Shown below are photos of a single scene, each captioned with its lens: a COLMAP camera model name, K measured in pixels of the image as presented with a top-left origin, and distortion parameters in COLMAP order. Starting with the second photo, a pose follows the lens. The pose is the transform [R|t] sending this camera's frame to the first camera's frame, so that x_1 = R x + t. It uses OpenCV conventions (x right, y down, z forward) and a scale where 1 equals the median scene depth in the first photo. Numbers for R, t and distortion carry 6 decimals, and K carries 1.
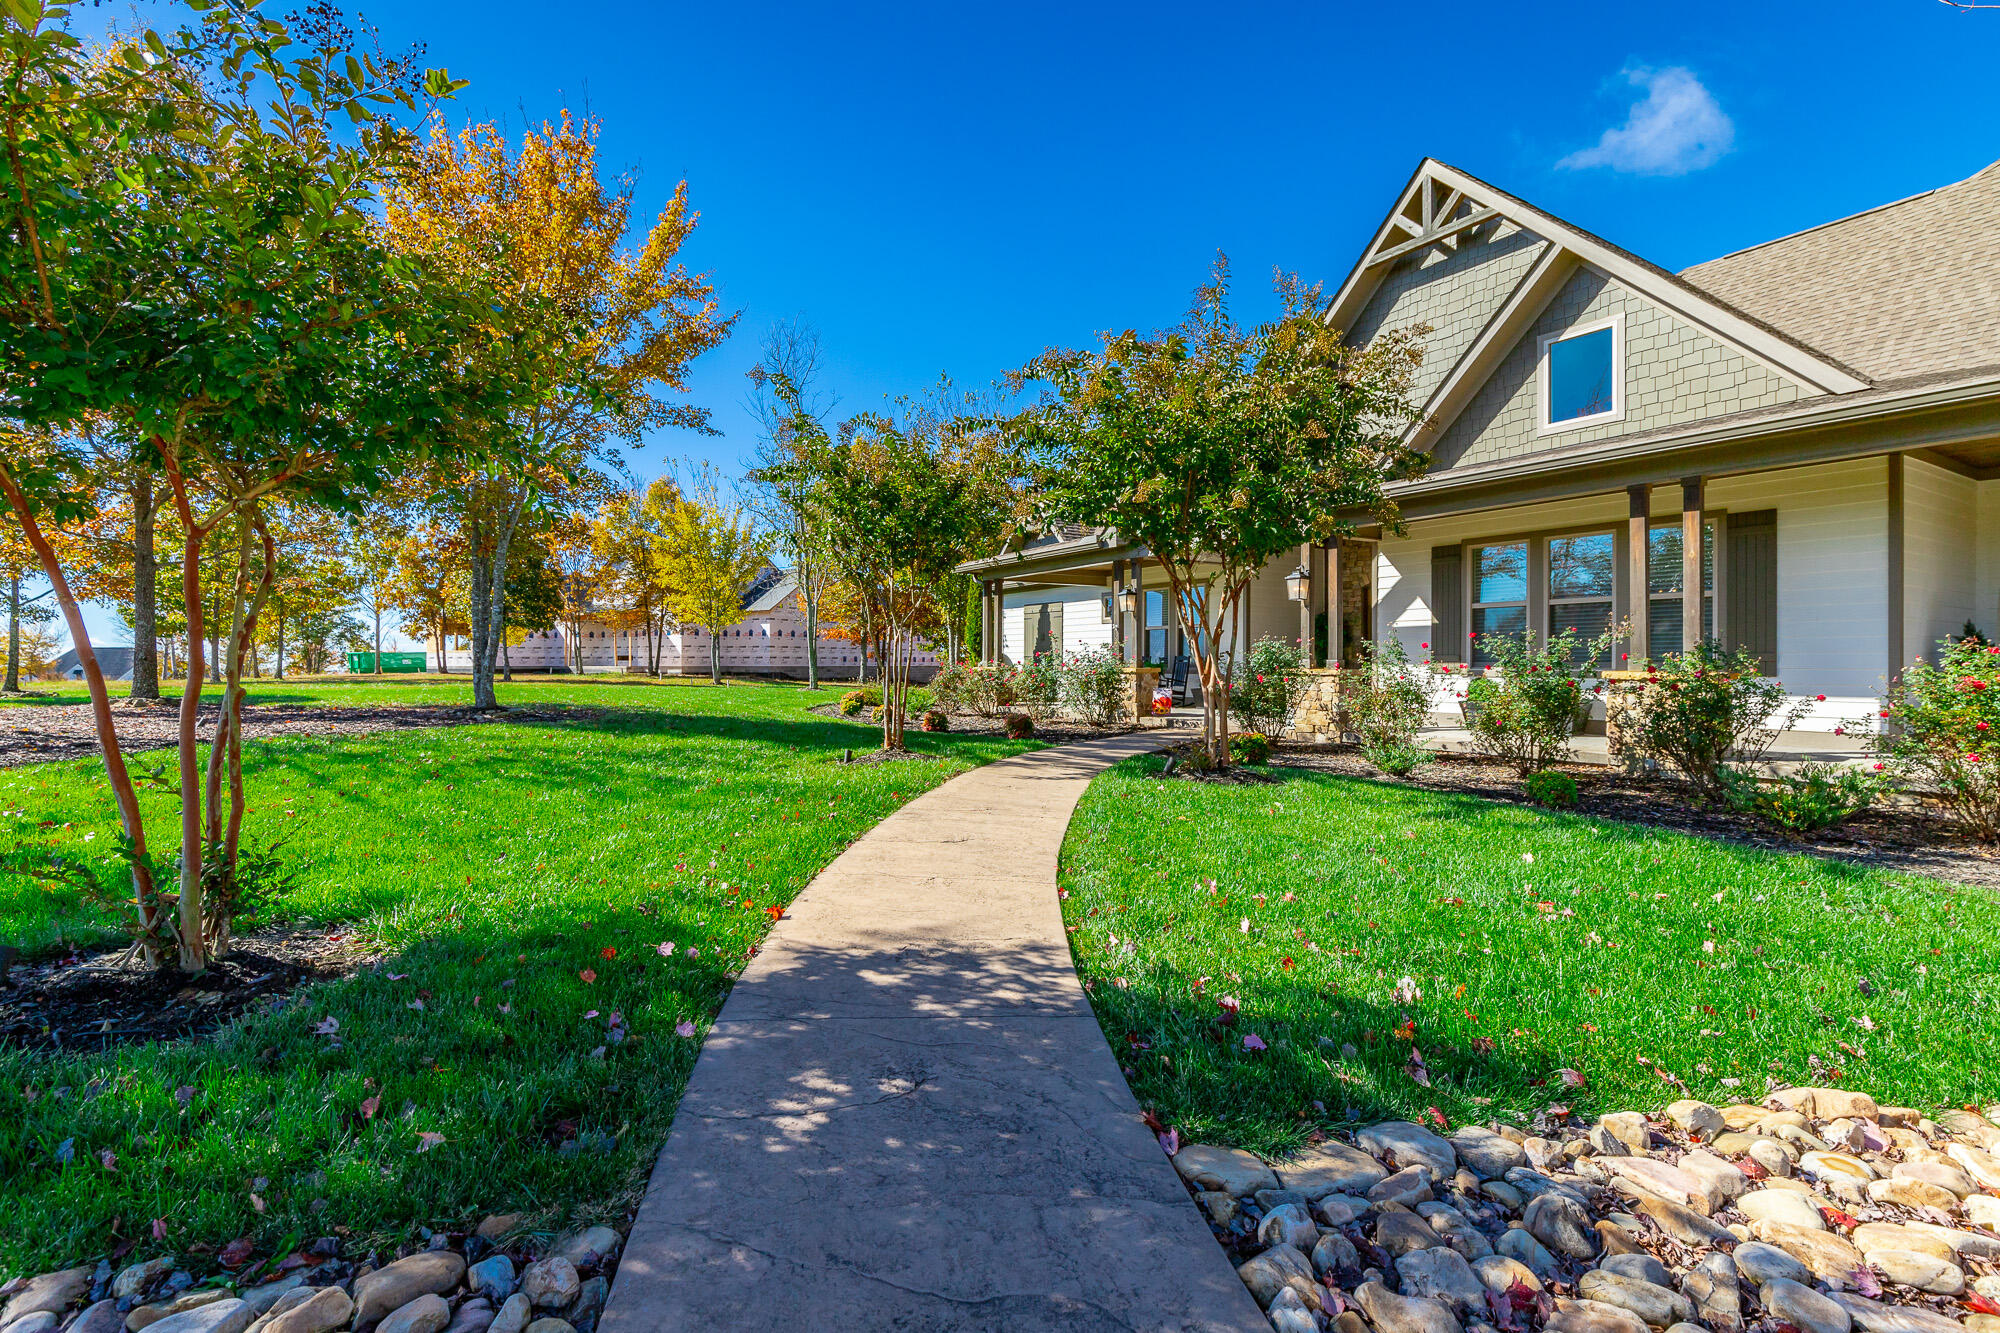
lens RADIAL K [[904.5, 0, 993.0], [0, 904.5, 673.6], [0, 0, 1]] dist [-0.000052, 0.002464]
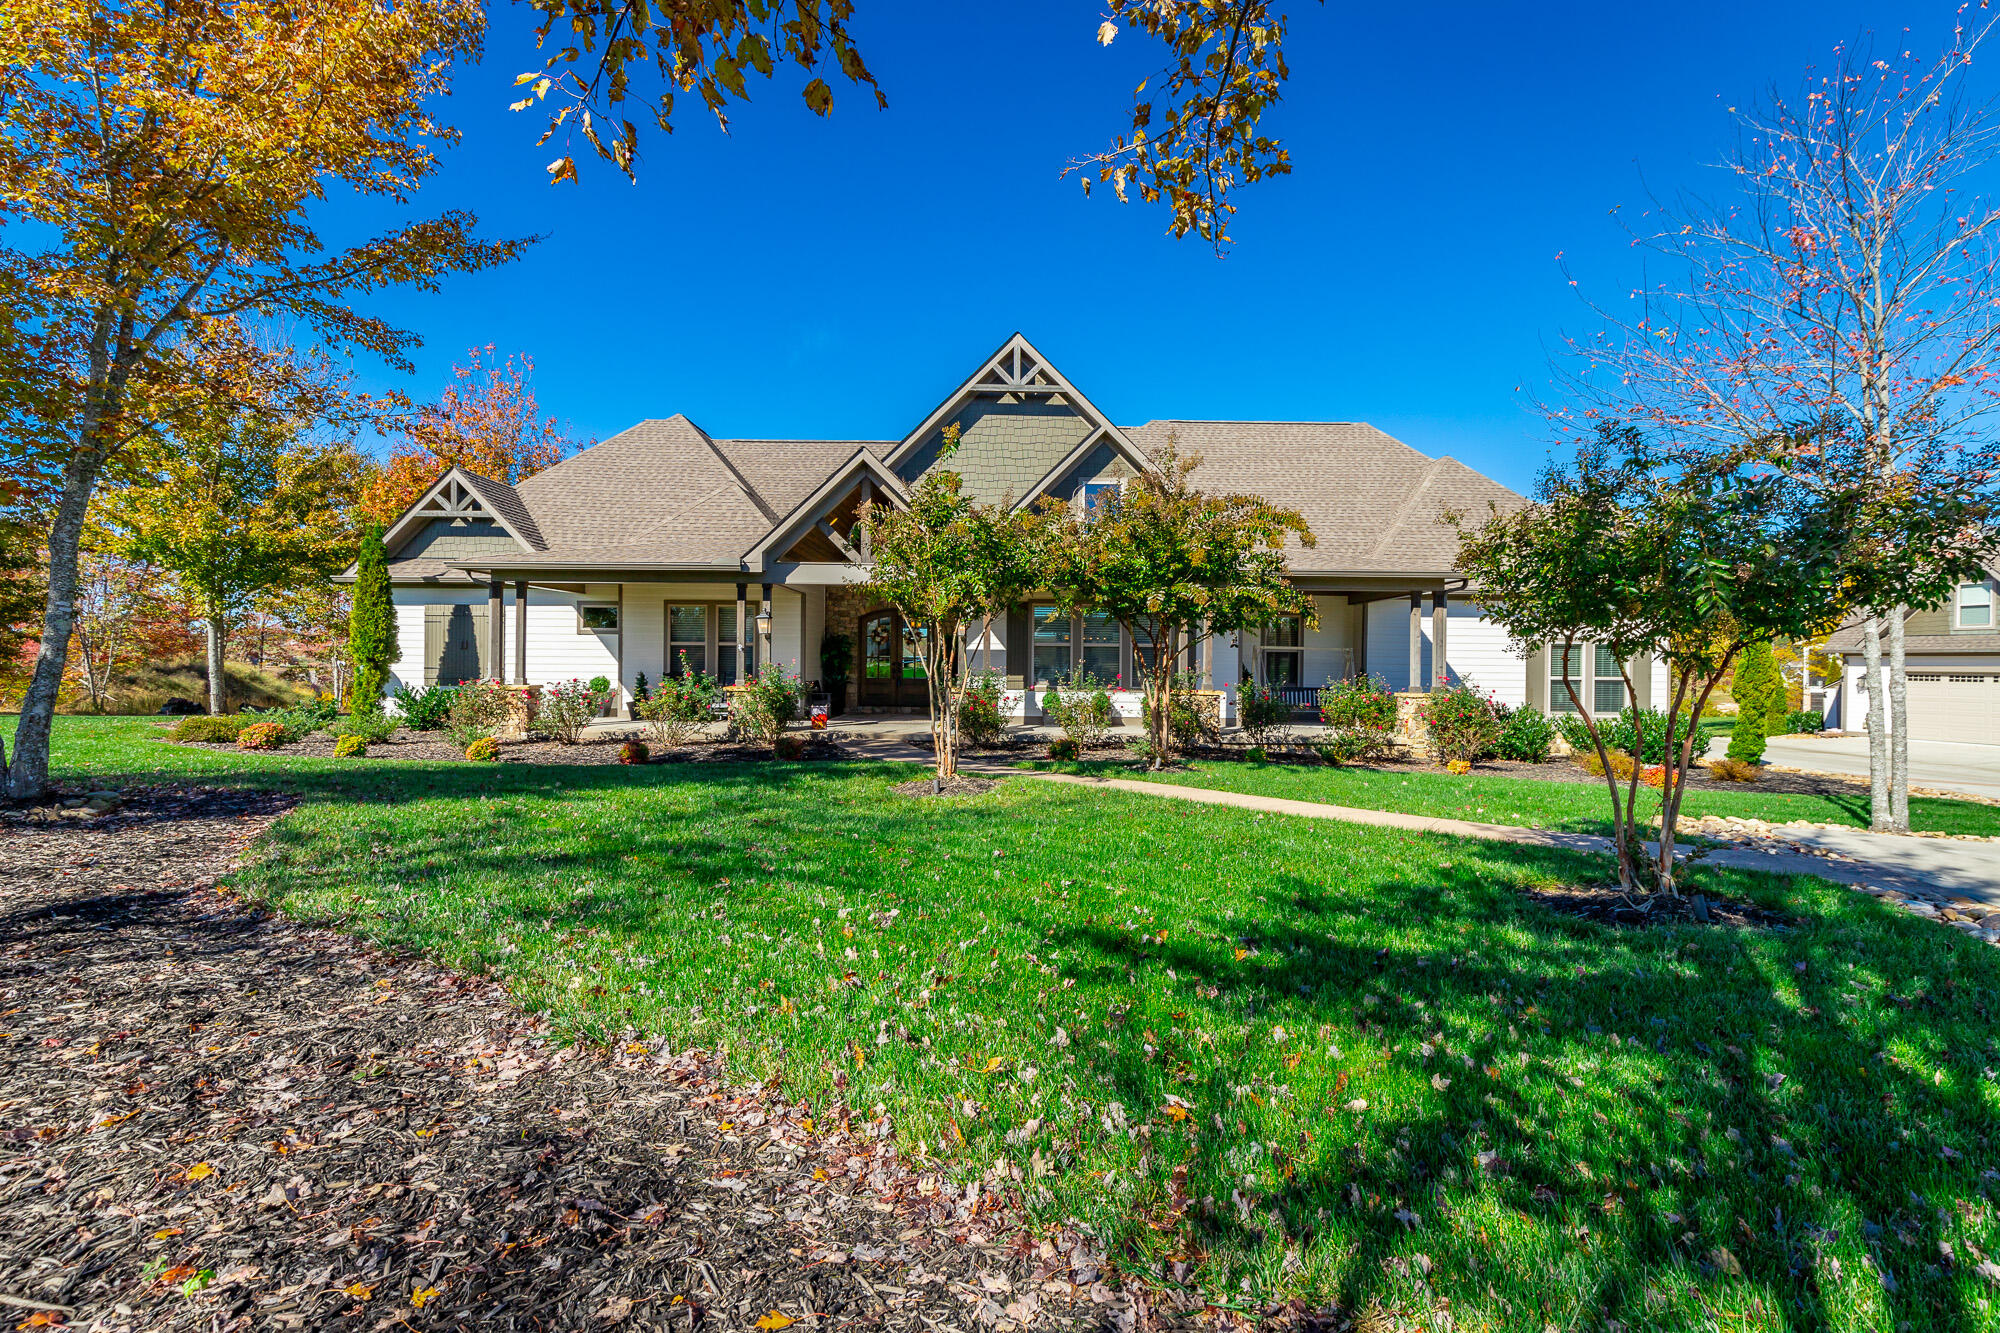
lens RADIAL K [[904.5, 0, 1014.3], [0, 904.5, 668.2], [0, 0, 1]] dist [-0.000052, 0.002464]
pose [[0.517977, -0.002143, 0.855392, -0.914798], [0.002677, 0.999996, 0.000884, -0.044136], [-0.855390, 0.001832, 0.517981, 0.312773]]
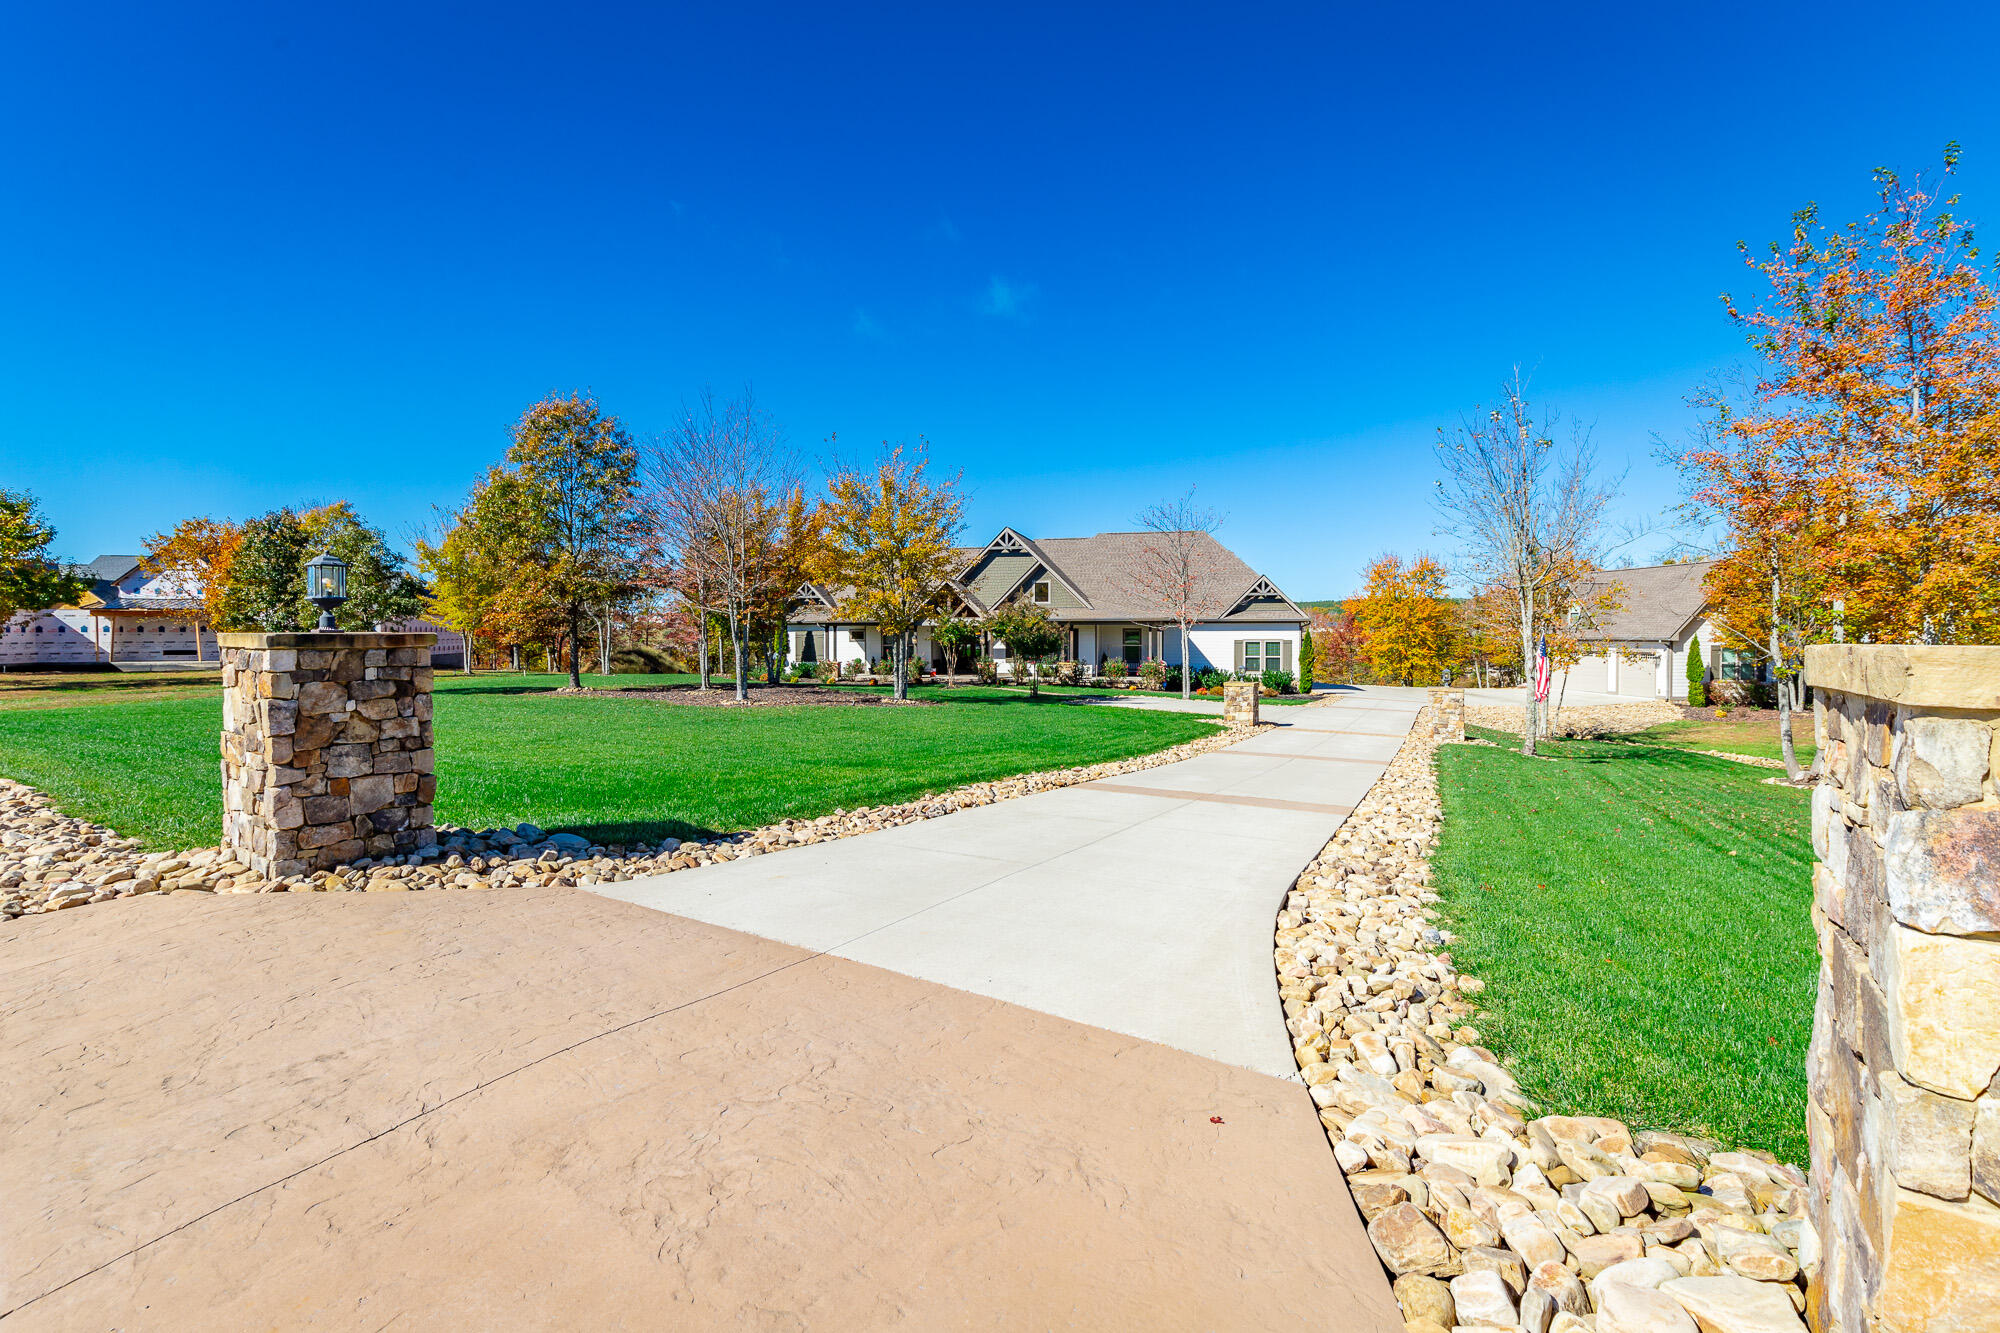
lens RADIAL K [[904.5, 0, 991.7], [0, 904.5, 652.0], [0, 0, 1]] dist [-0.000052, 0.002464]
pose [[0.708618, -0.016960, 0.705389, -2.721277], [0.011511, 0.999856, 0.012477, -0.114218], [-0.705499, -0.000721, 0.708711, -1.989983]]
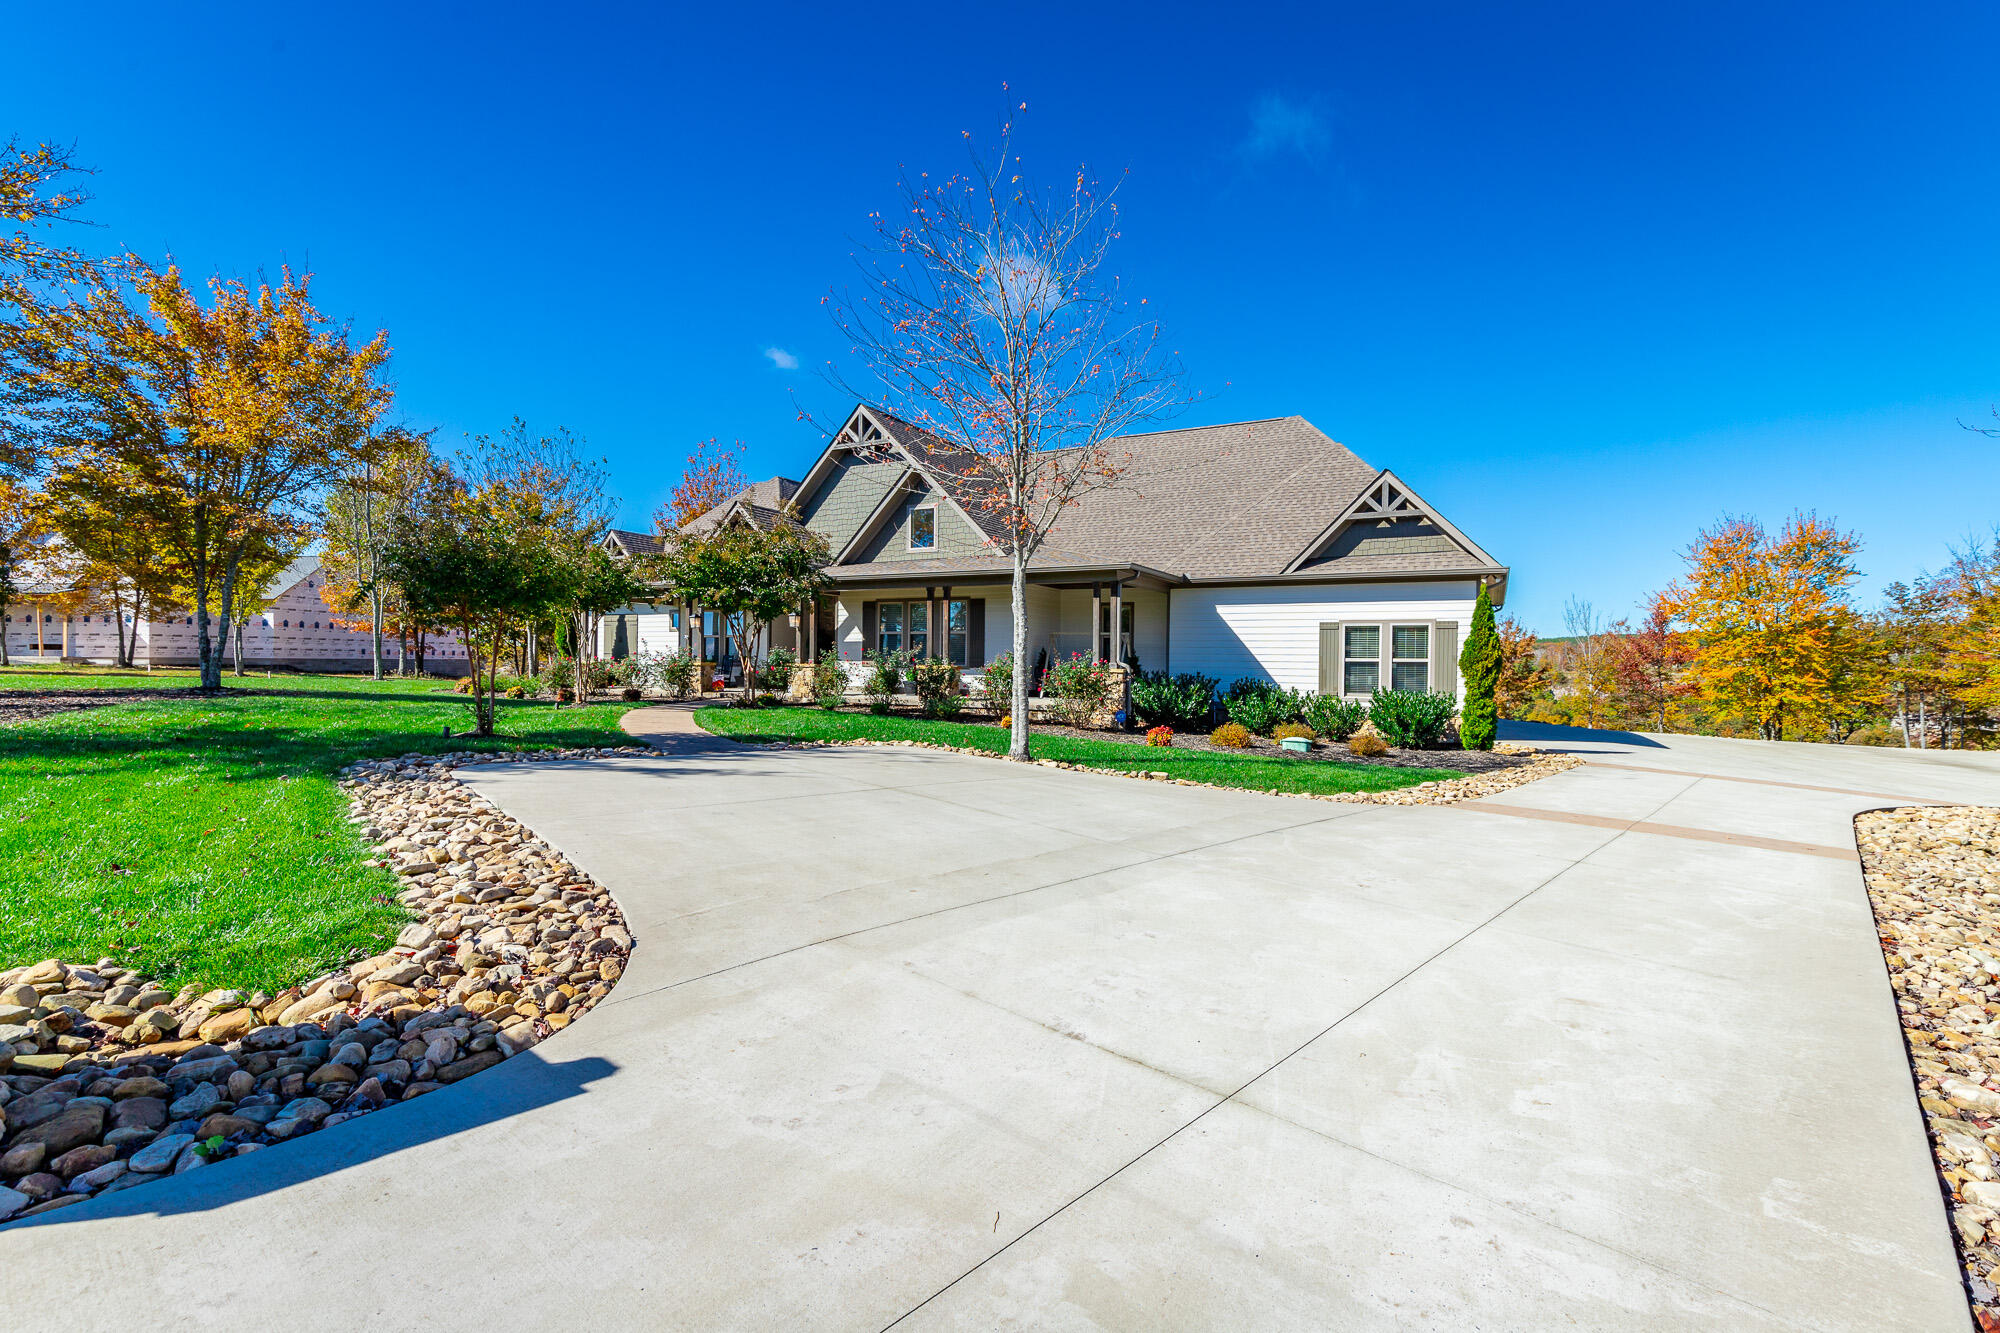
lens RADIAL K [[904.5, 0, 1010.1], [0, 904.5, 670.5], [0, 0, 1]] dist [-0.000052, 0.002464]
pose [[0.868850, 0.005884, 0.495040, -0.247464], [-0.005290, 0.999983, -0.002602, 0.013677], [-0.495047, -0.000358, 0.868866, -1.042670]]
